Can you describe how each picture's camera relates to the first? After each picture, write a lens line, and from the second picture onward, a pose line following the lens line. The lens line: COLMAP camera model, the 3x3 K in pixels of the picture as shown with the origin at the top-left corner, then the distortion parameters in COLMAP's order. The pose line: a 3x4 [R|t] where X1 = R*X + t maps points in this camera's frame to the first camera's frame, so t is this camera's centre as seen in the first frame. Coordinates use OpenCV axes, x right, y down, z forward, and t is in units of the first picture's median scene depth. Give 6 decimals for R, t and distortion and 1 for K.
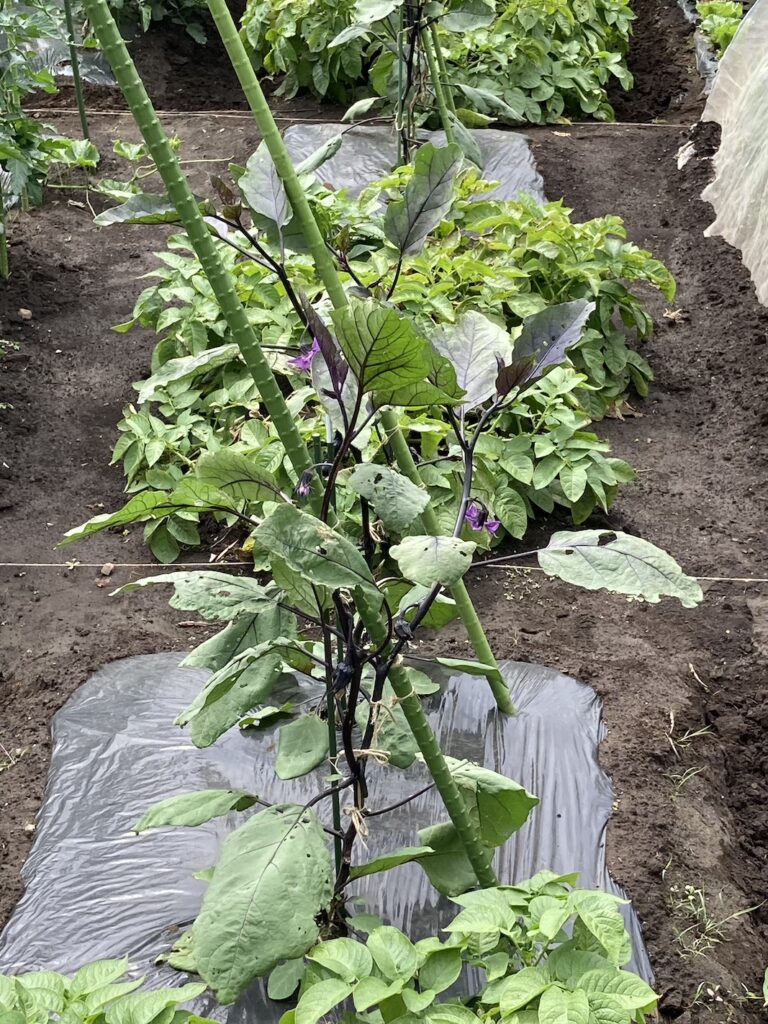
lens RADIAL K [[2024.3, 0, 384.0], [0, 2024.3, 512.4], [0, 0, 1]] dist [-0.039684, 0.000000]
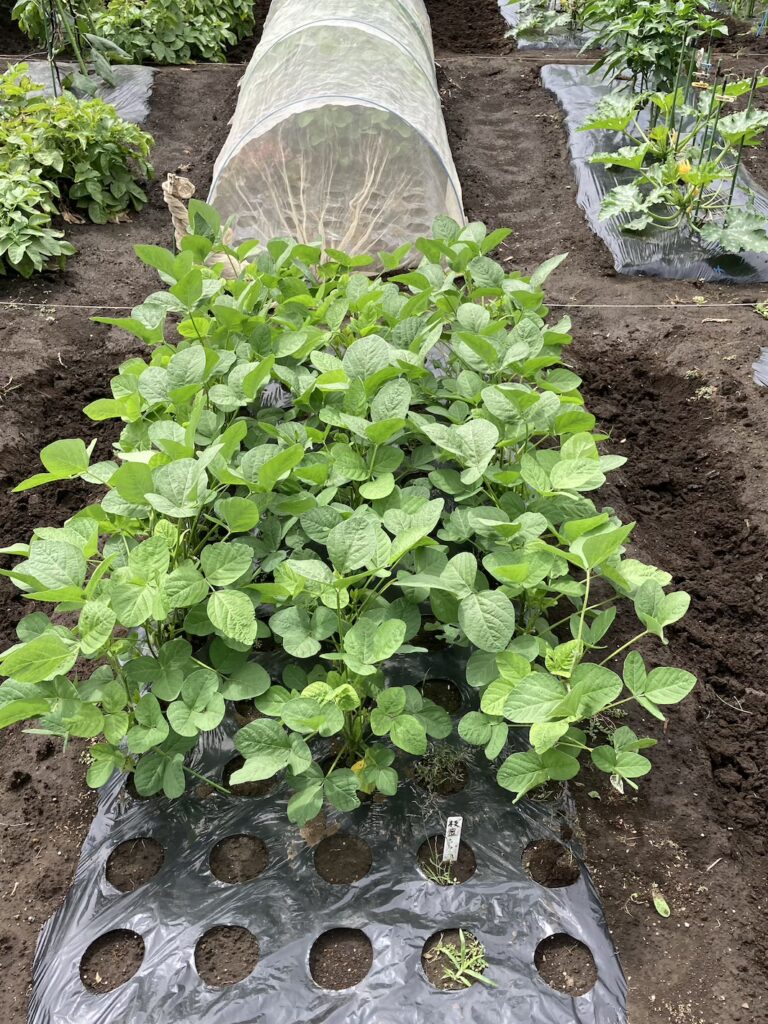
lens RADIAL K [[1008.6, 0, 384.0], [0, 1008.6, 510.8], [0, 0, 1]] dist [-0.008244, 0.000000]
pose [[0.996844, -0.023252, 0.075908, 0.186274], [0.007273, 0.978873, 0.204340, 0.015497], [-0.079056, -0.203142, 0.975953, 0.032393]]
